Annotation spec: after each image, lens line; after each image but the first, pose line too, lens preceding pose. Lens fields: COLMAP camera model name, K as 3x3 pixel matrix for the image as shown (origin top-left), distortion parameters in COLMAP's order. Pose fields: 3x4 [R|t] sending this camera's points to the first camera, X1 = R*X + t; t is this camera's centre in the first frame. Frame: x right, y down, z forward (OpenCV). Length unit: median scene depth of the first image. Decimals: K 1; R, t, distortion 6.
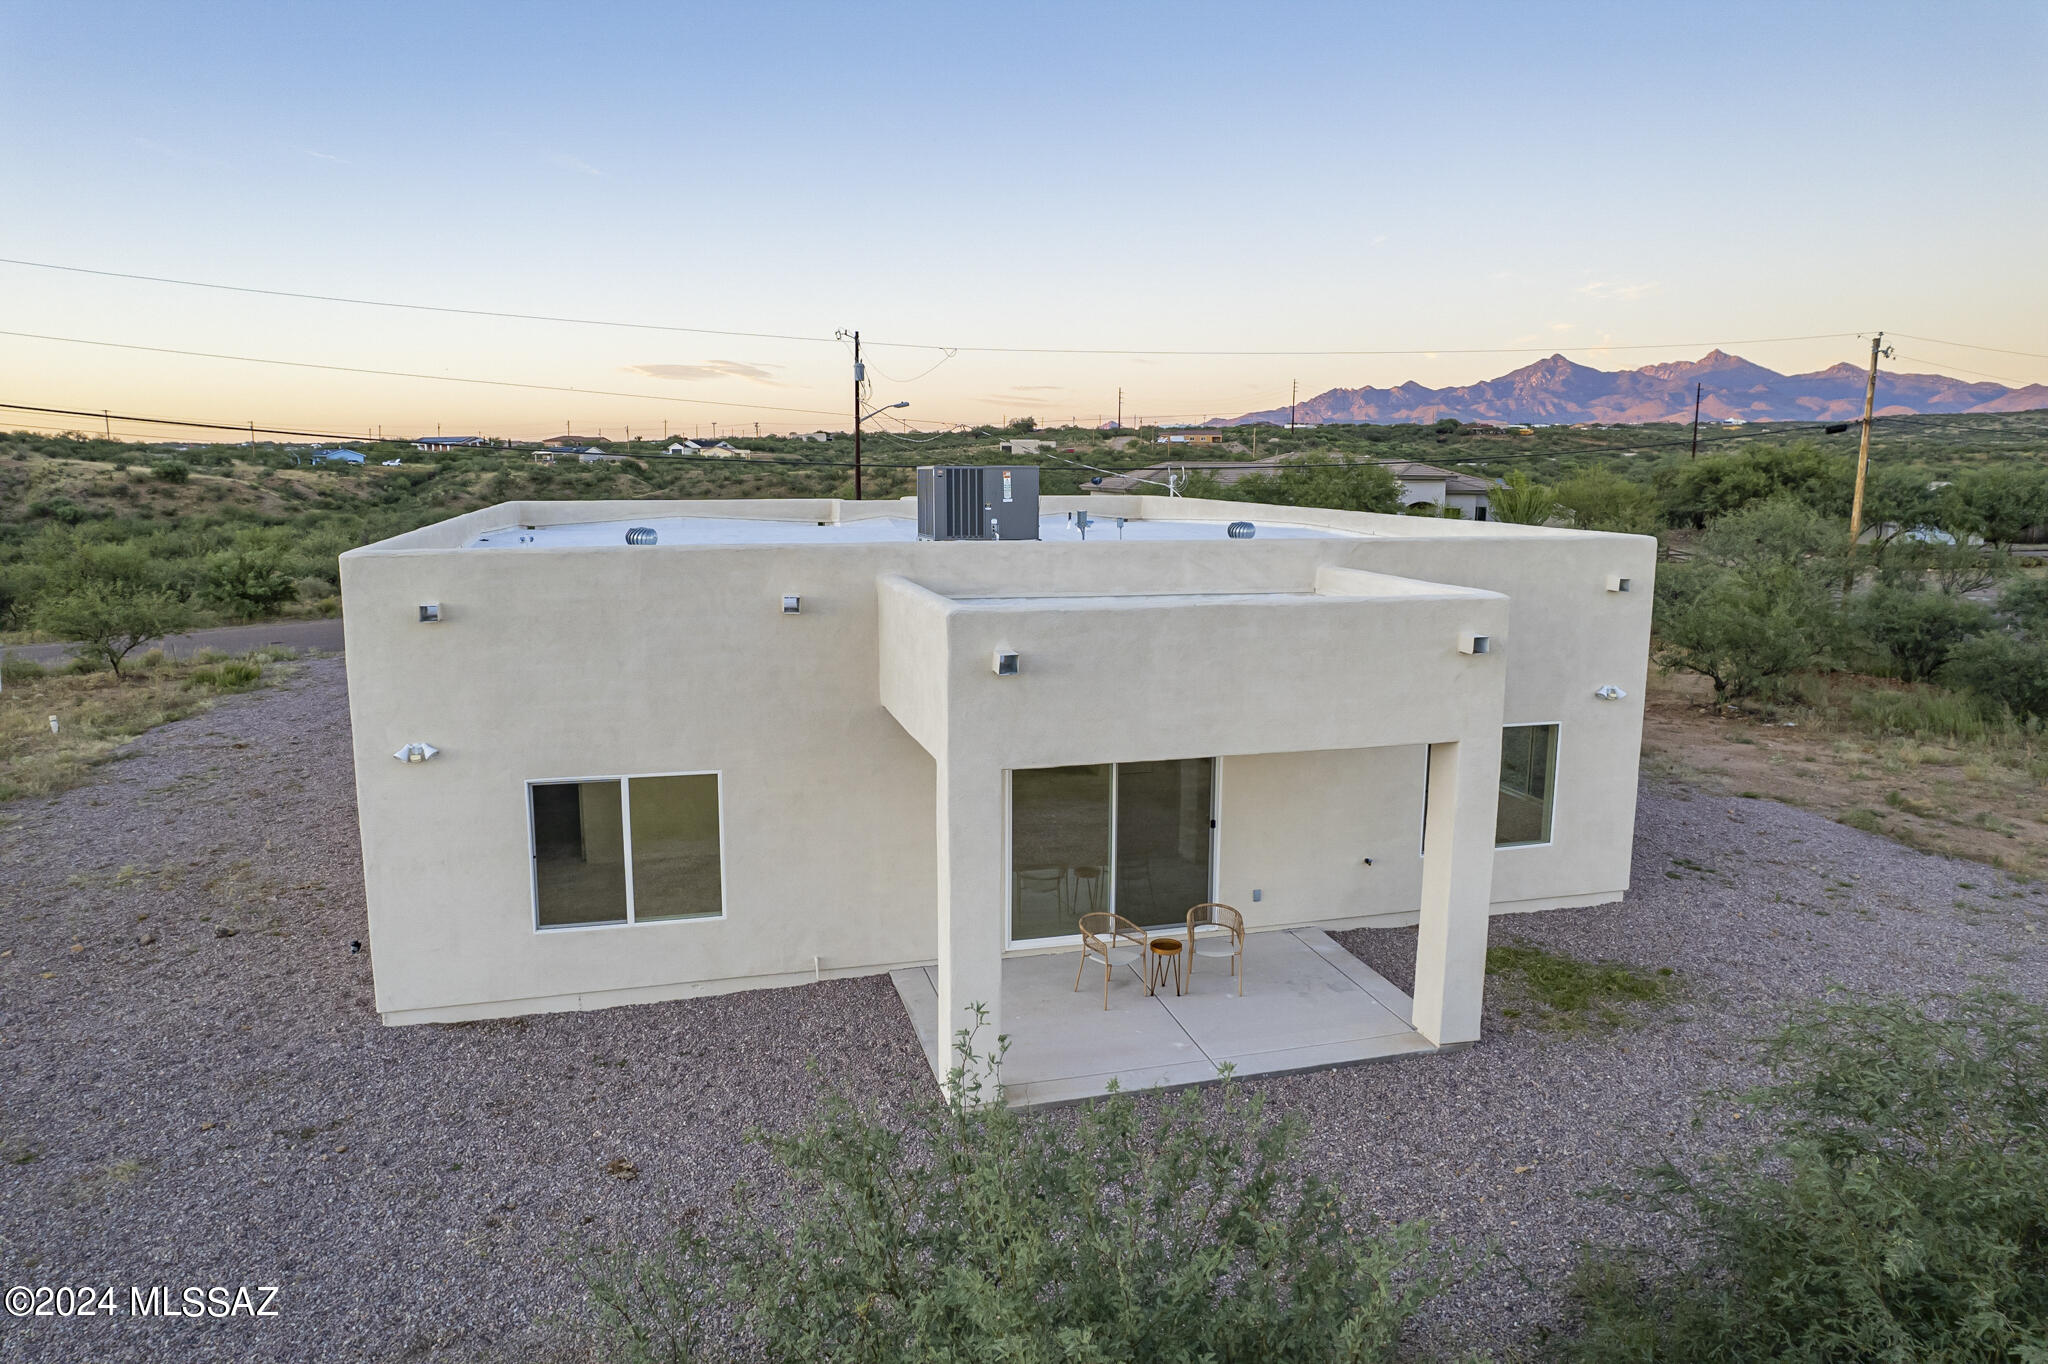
lens RADIAL K [[1310.3, 0, 1022.2], [0, 1310.3, 668.7], [0, 0, 1]] dist [-0.077803, 0.069097]
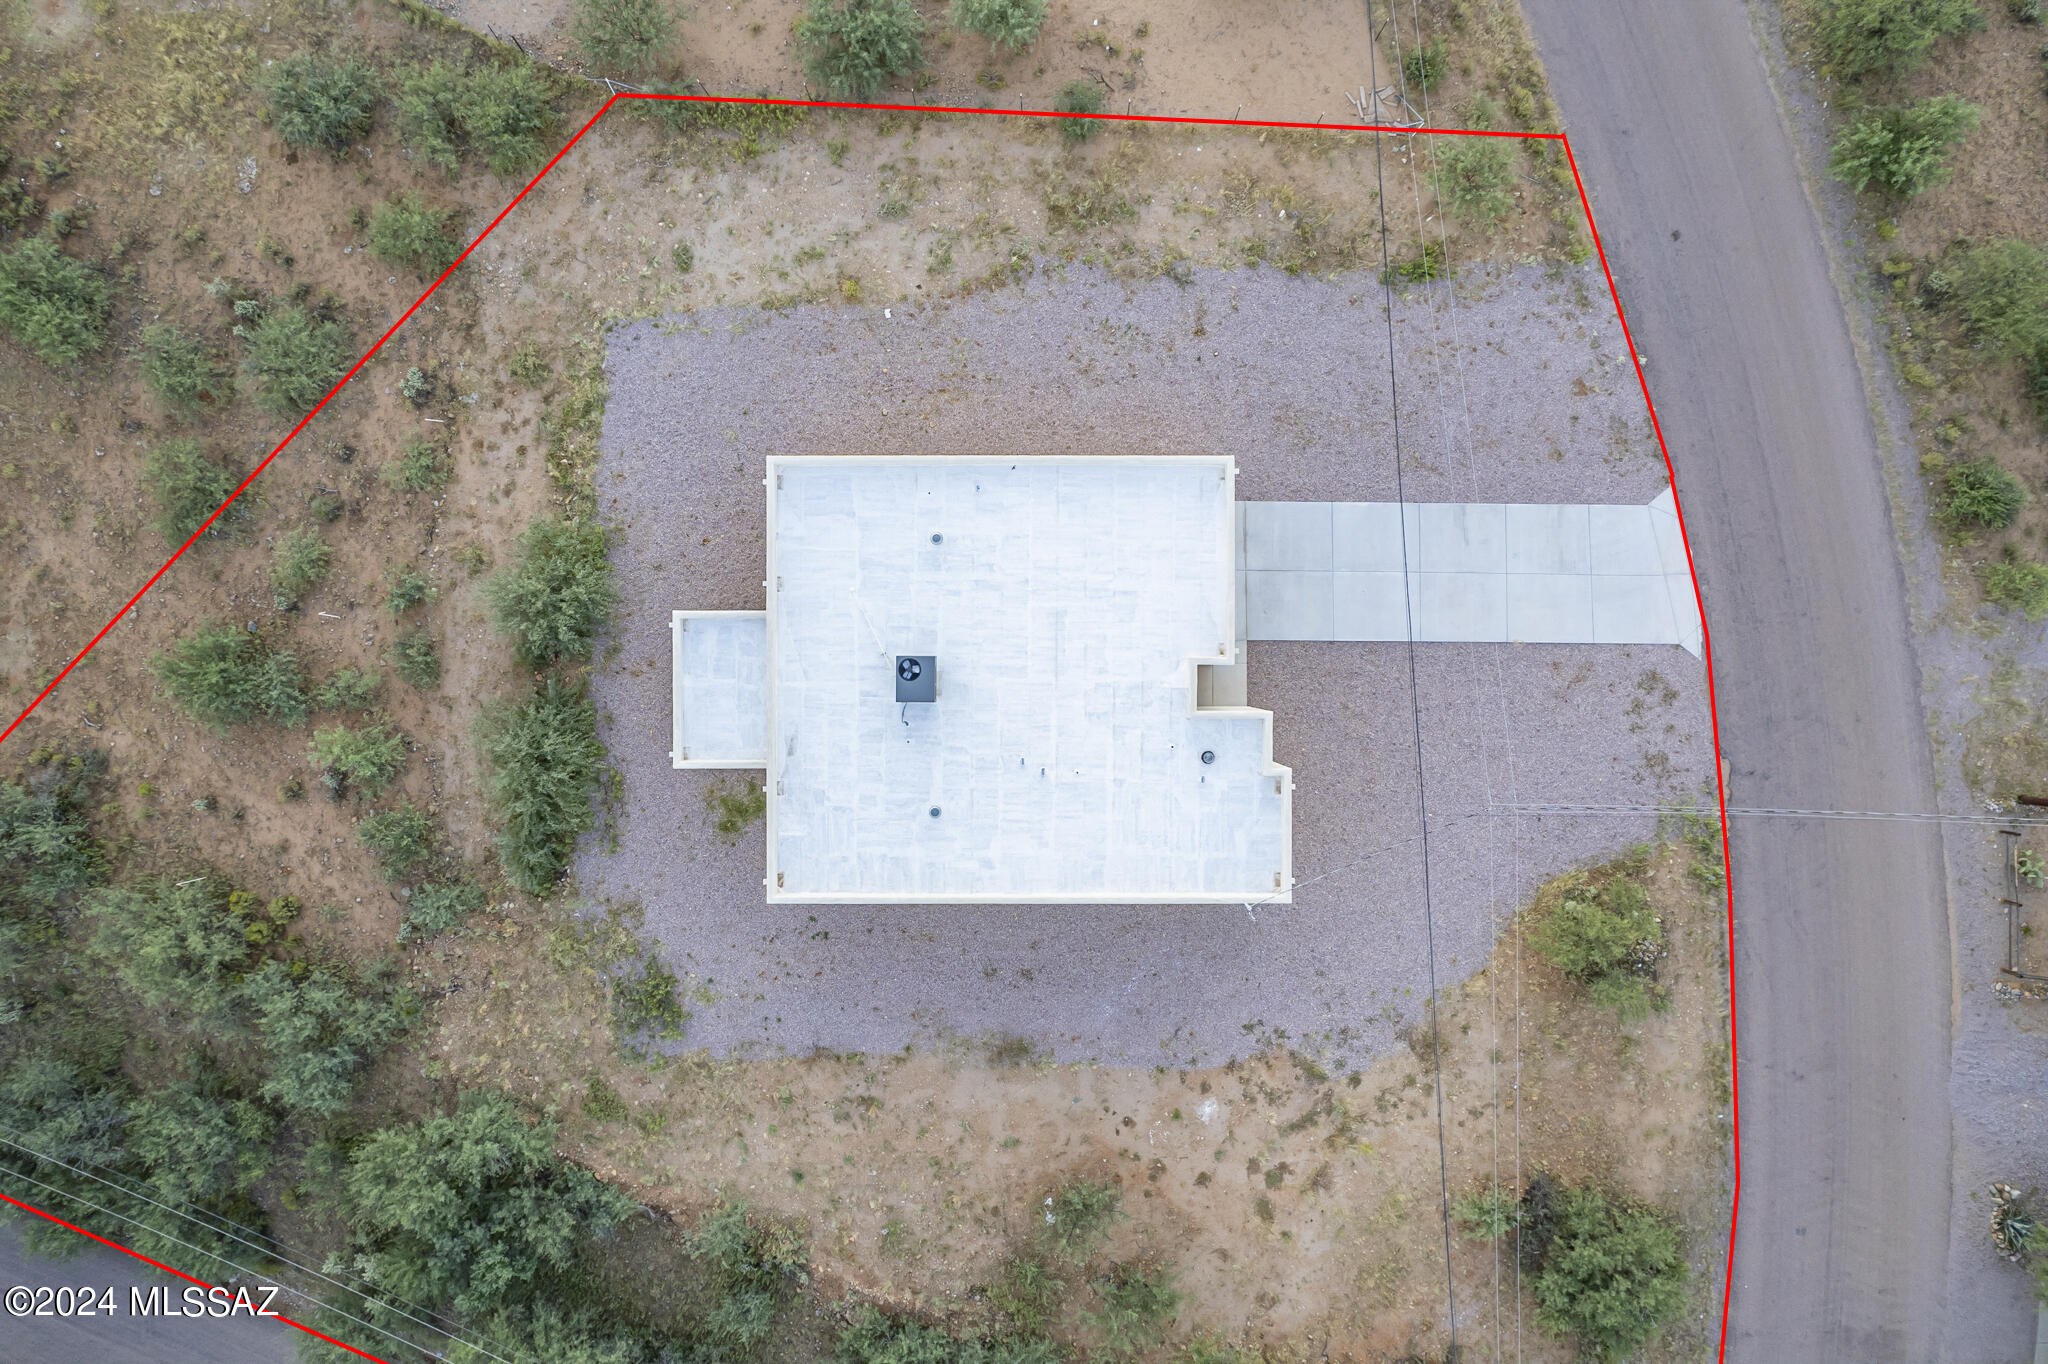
lens RADIAL K [[1295.9, 0, 1020.9], [0, 1295.9, 749.2], [0, 0, 1]] dist [-0.060741, 0.042916]
pose [[-0.273616, 0.961757, 0.012574, 0.011163], [-0.155682, -0.057184, 0.986151, -1.325762], [0.949156, 0.267869, 0.165374, 0.461439]]
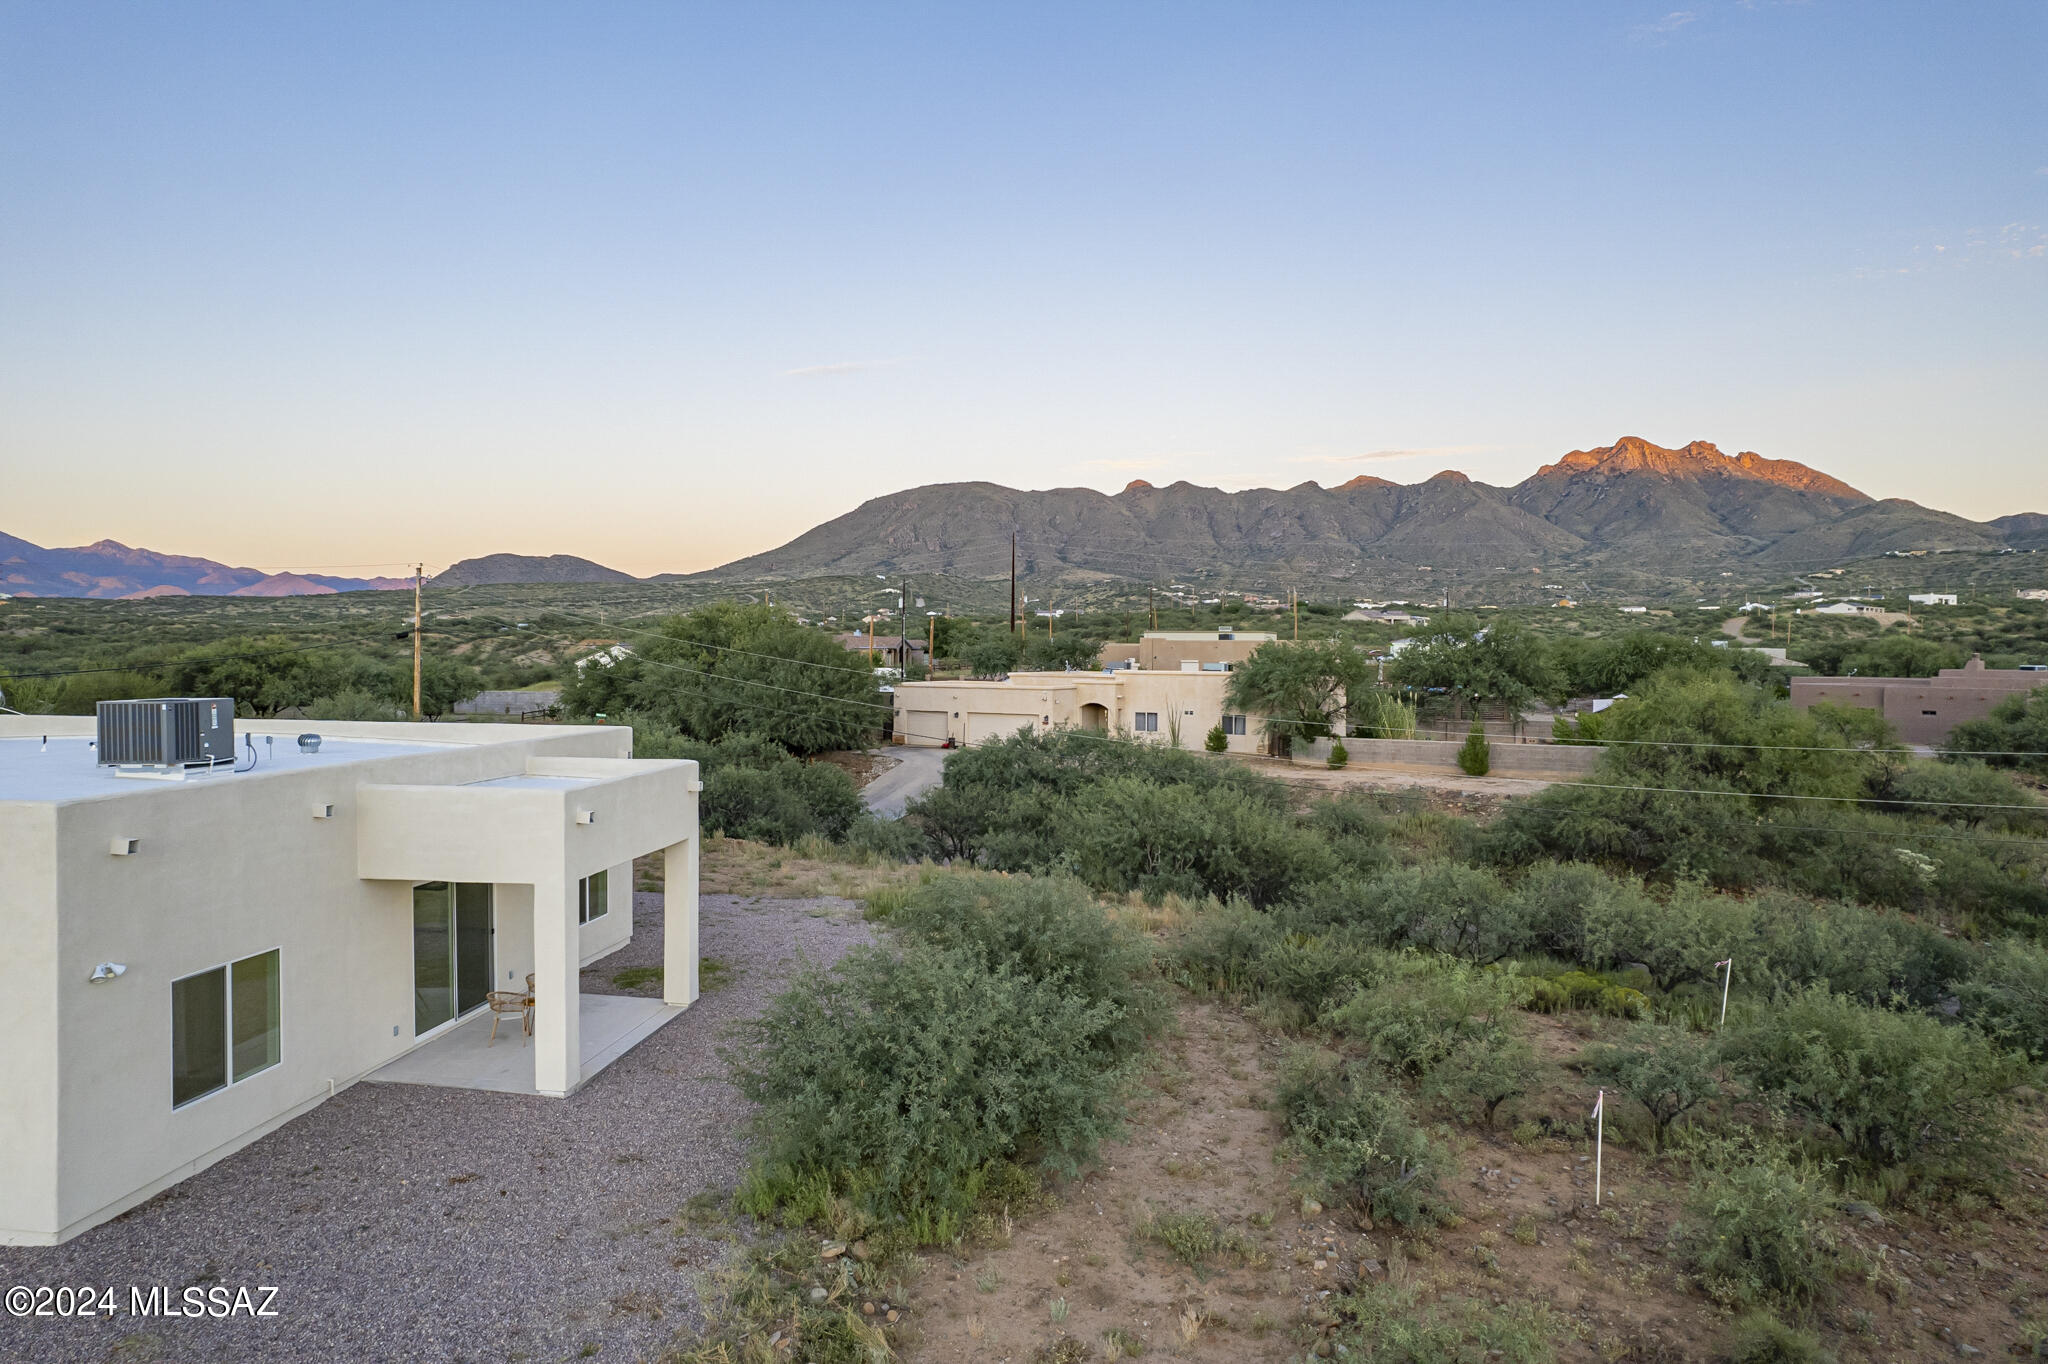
lens RADIAL K [[1310.3, 0, 1022.2], [0, 1310.3, 668.7], [0, 0, 1]] dist [-0.077803, 0.069097]
pose [[0.383150, -0.013270, 0.923591, -0.443702], [0.139401, 0.989275, -0.043616, -0.013957], [-0.913107, 0.145461, 0.380890, -0.078327]]
